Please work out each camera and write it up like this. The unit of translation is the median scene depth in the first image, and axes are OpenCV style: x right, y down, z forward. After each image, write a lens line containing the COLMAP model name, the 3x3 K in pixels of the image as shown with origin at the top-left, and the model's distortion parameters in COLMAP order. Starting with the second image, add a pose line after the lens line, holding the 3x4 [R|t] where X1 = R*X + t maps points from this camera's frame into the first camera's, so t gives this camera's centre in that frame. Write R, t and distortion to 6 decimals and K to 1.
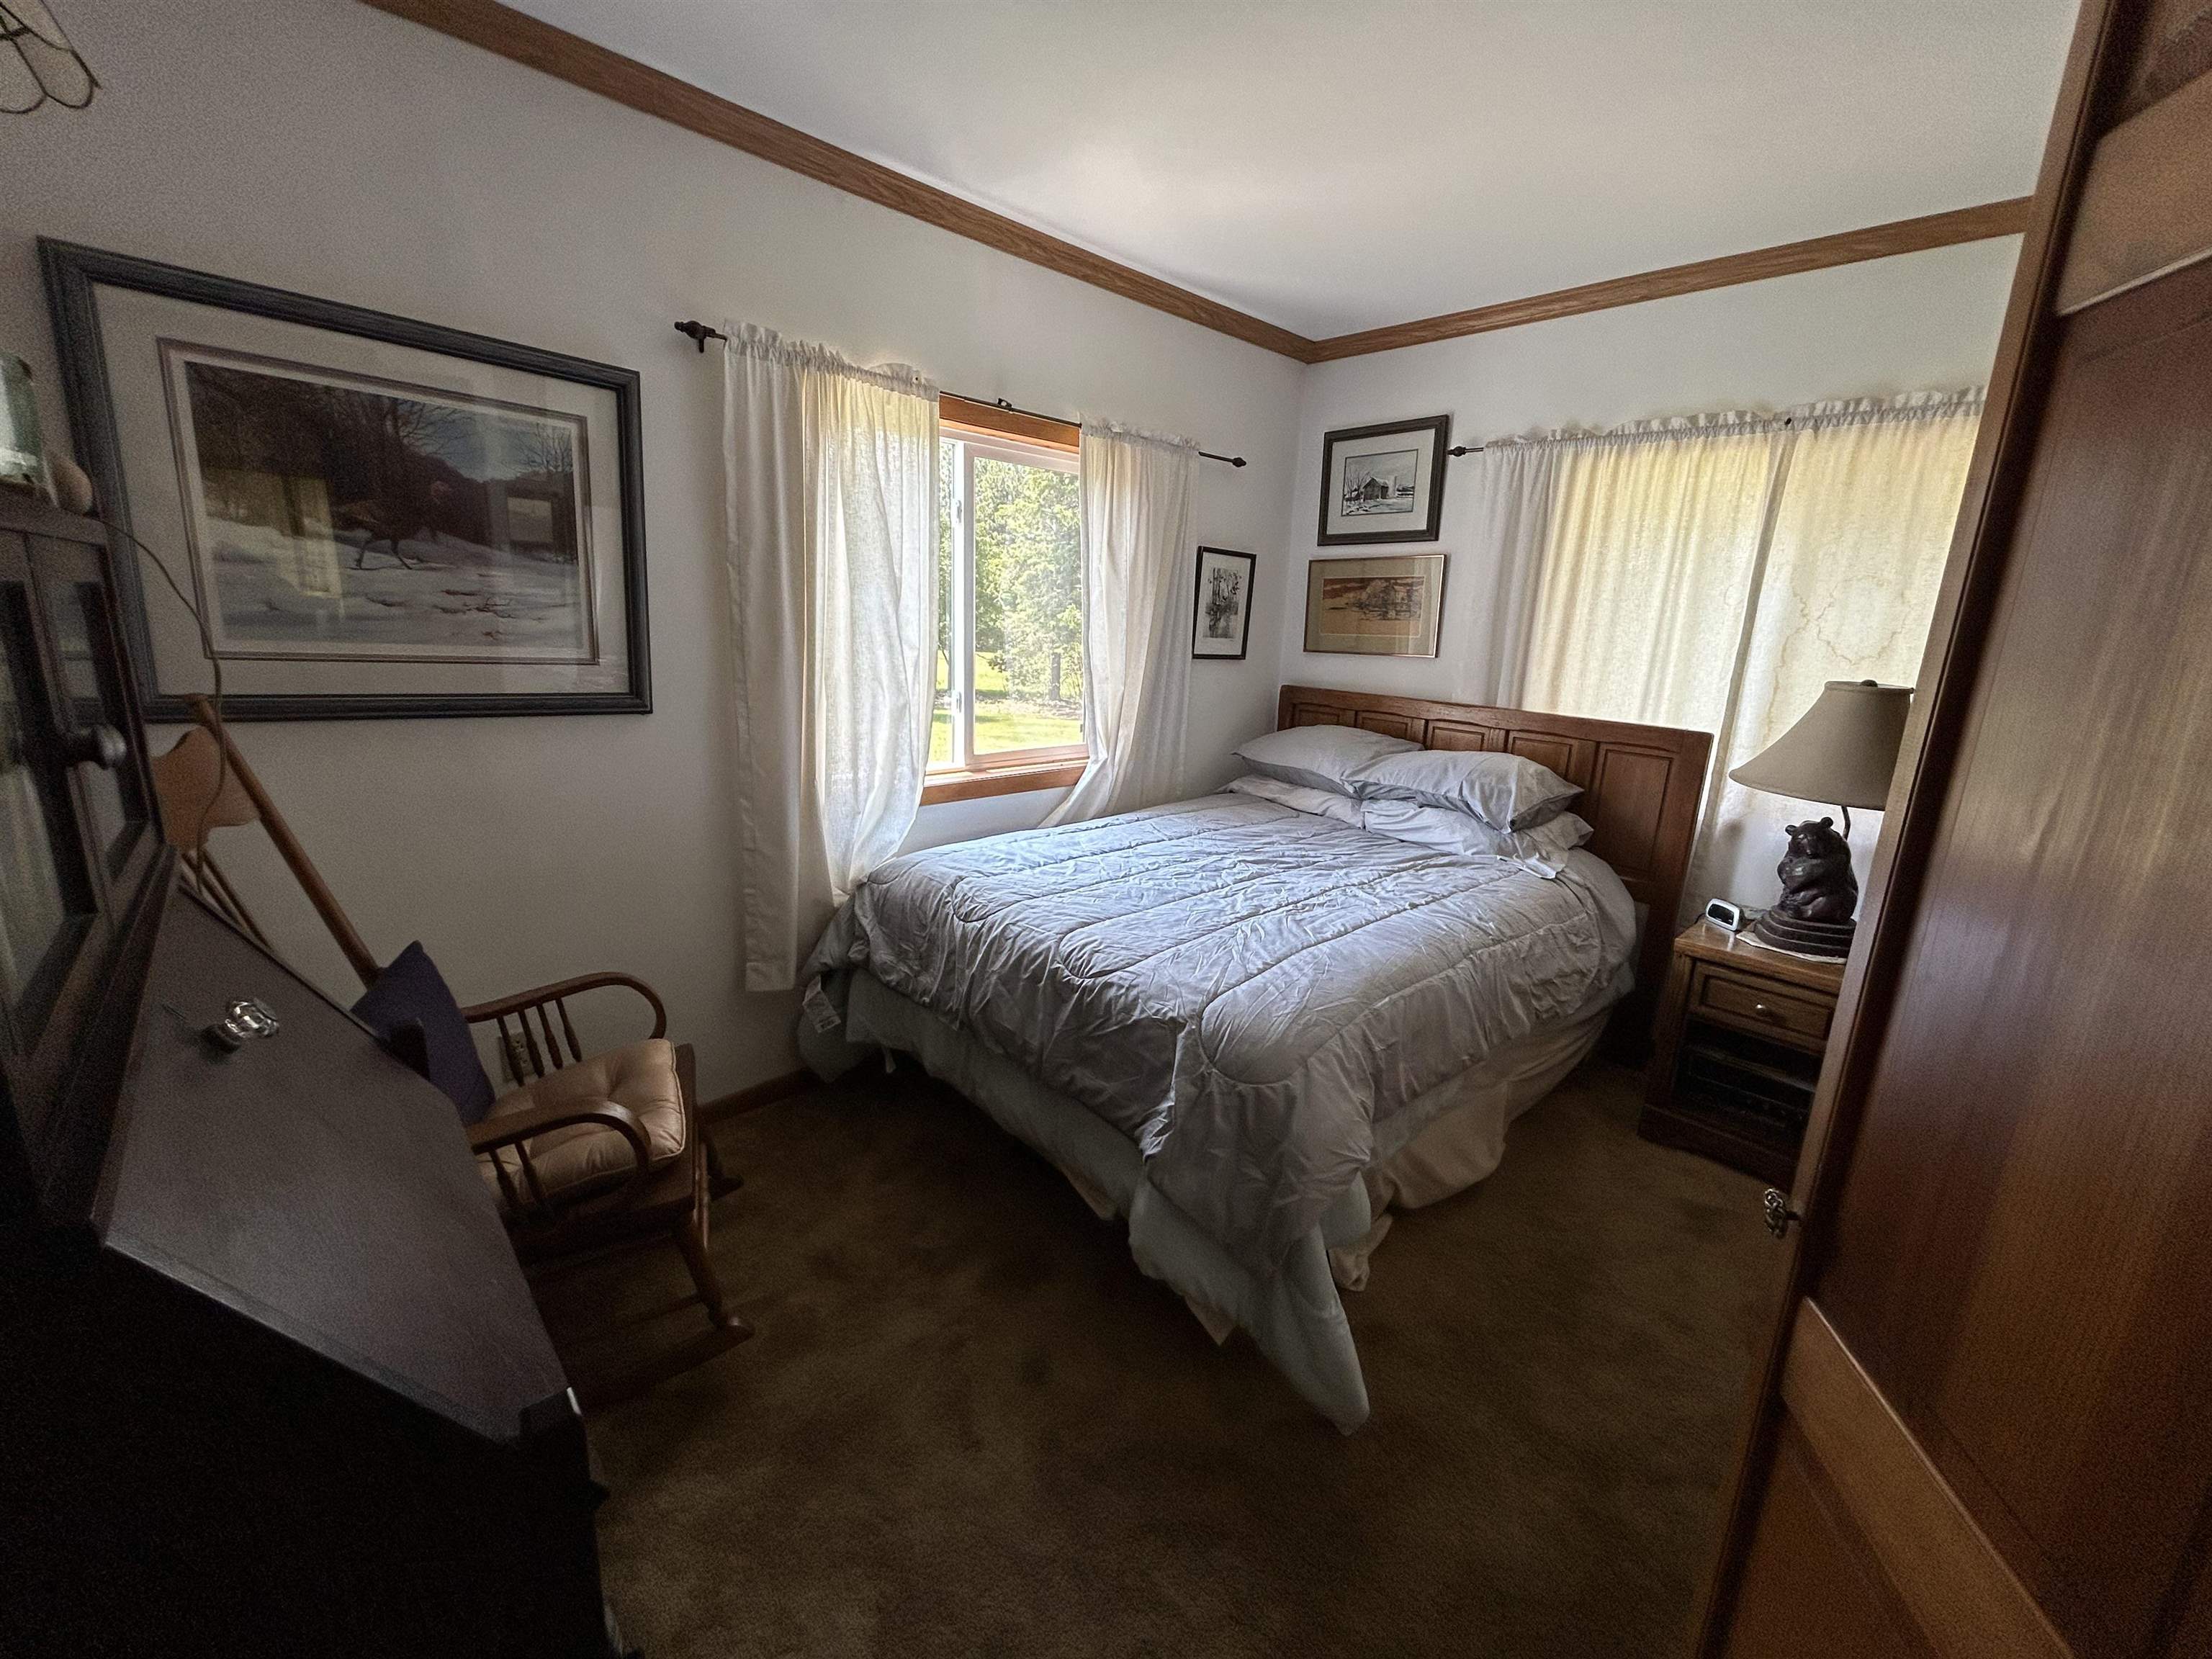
lens RADIAL K [[891.9, 0, 1103.5], [0, 891.9, 826.3], [0, 0, 1]] dist [-0.003721, -0.000175]
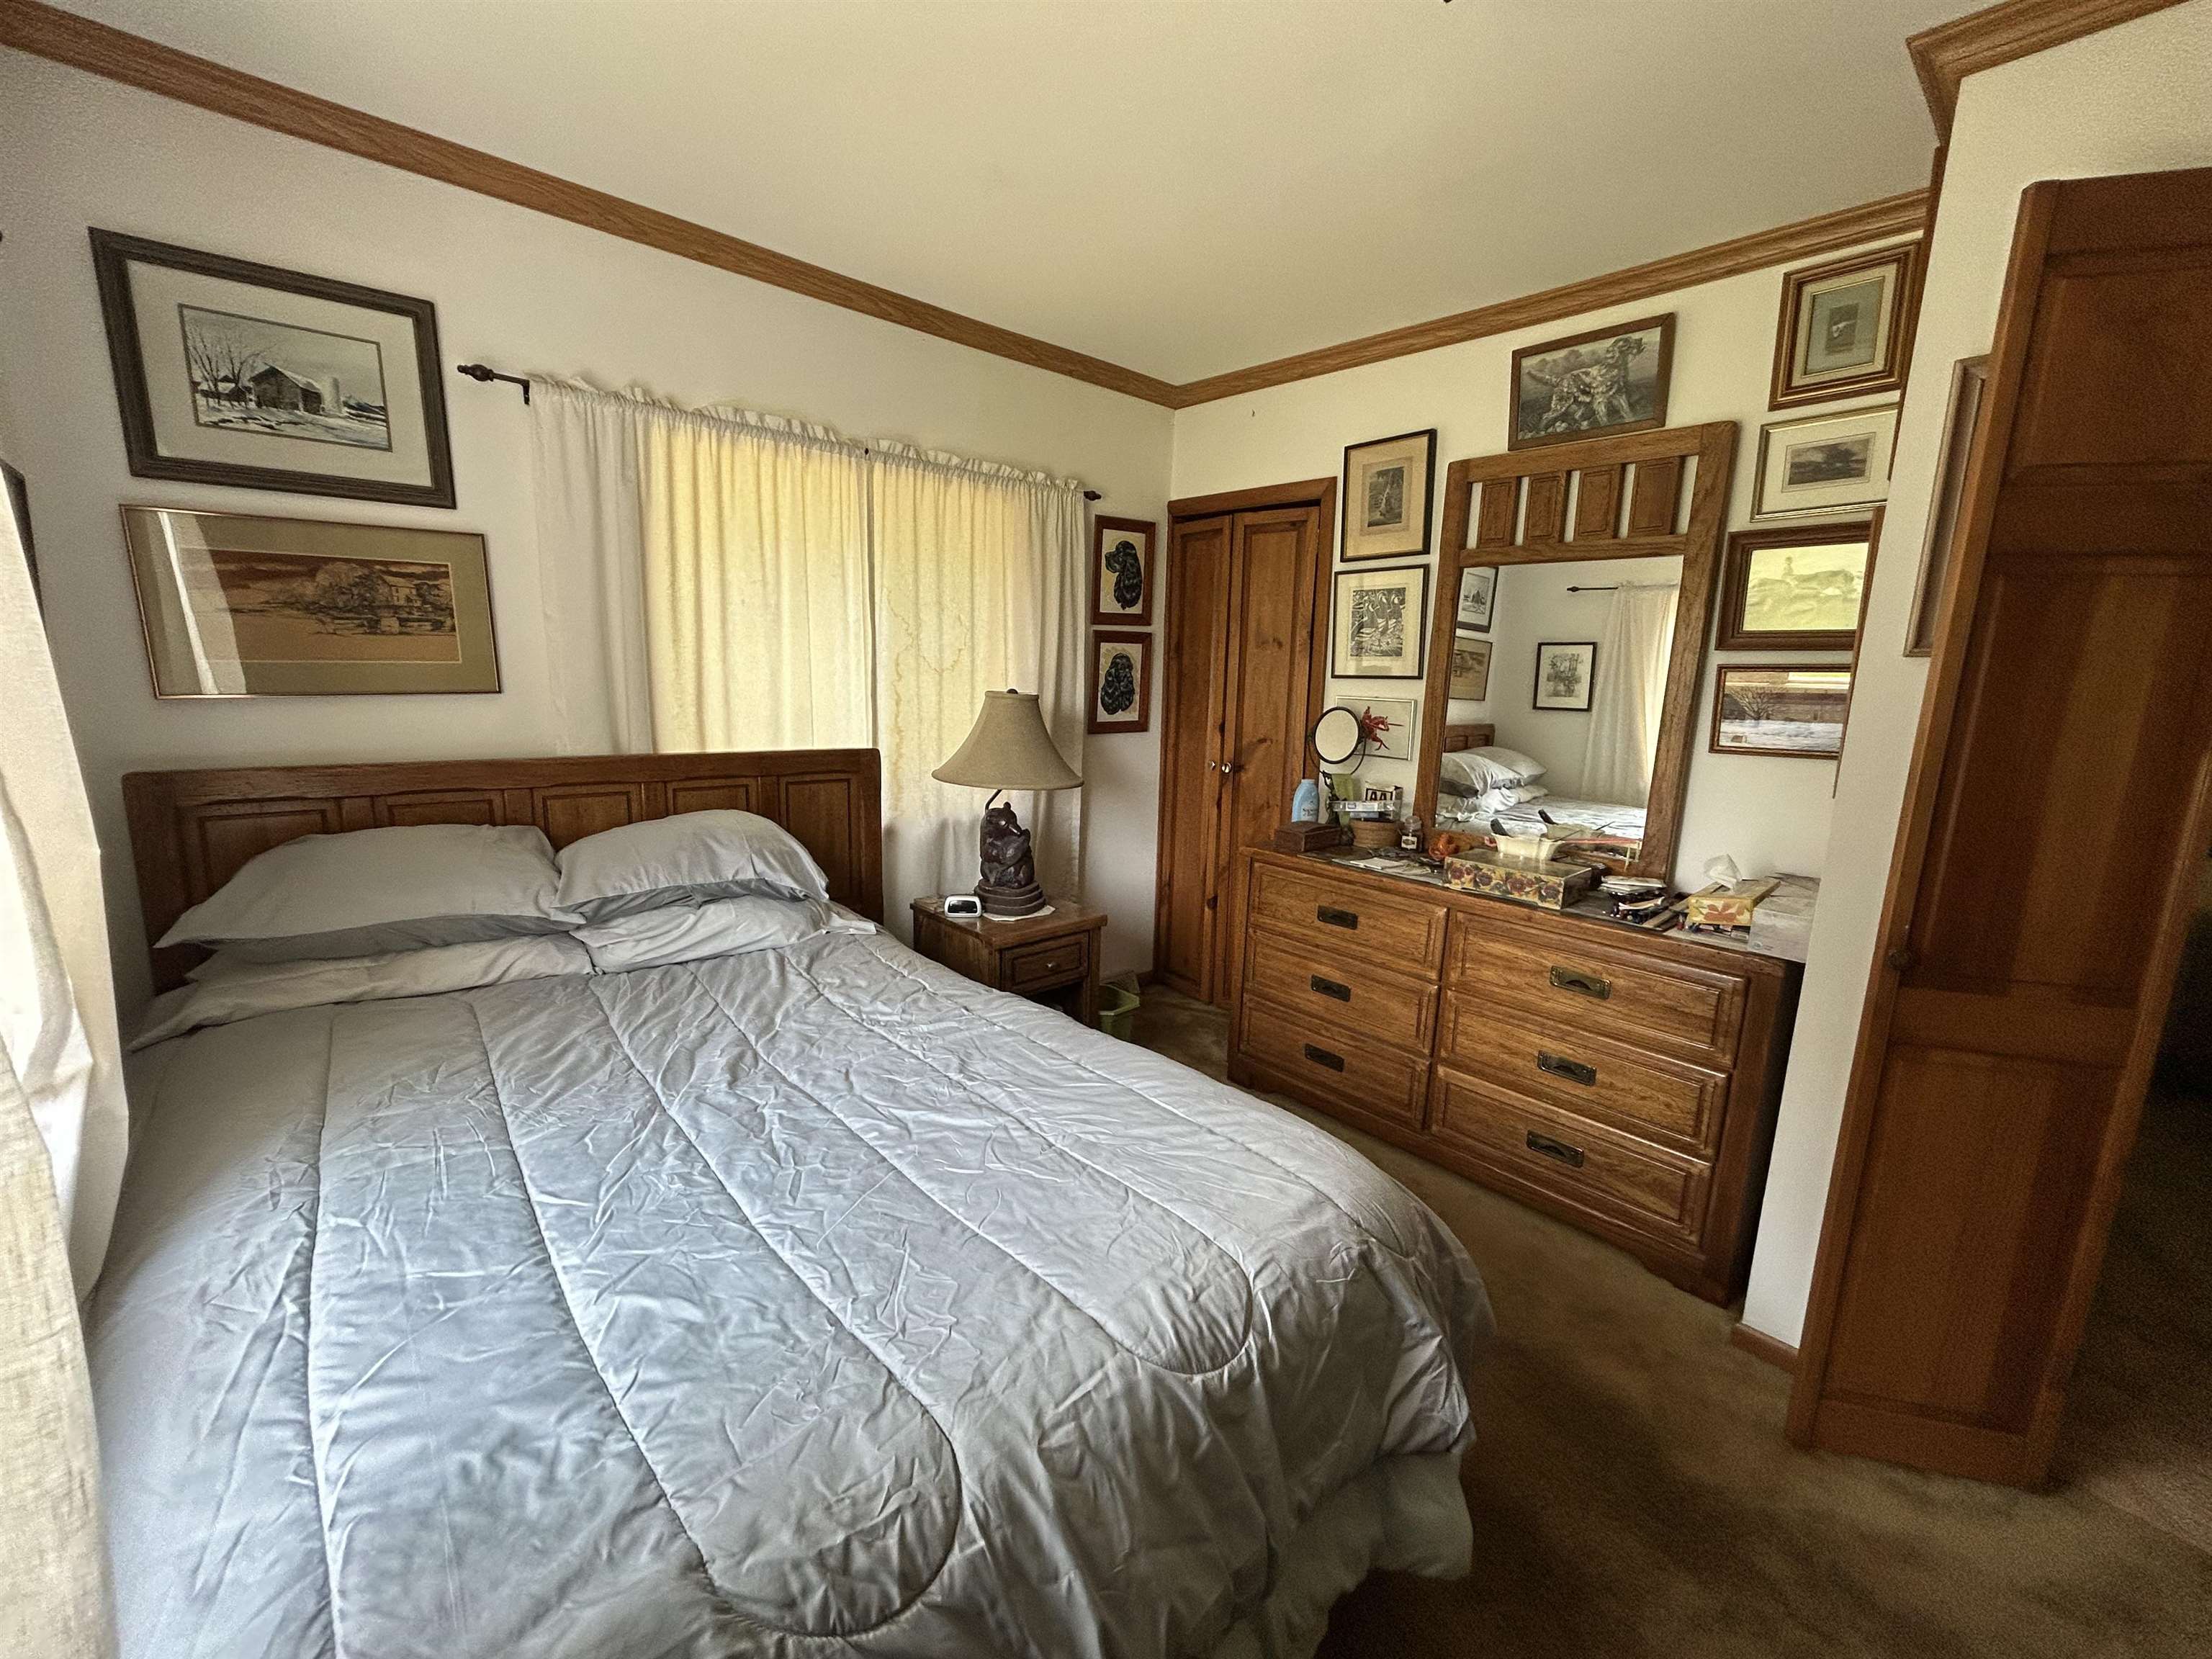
lens RADIAL K [[891.9, 0, 1112.6], [0, 891.9, 827.2], [0, 0, 1]] dist [-0.003721, -0.000175]
pose [[0.029928, -0.217728, 0.975551, -0.275853], [0.205937, 0.956392, 0.207134, -0.146176], [-0.978107, 0.194703, 0.073461, 0.566310]]
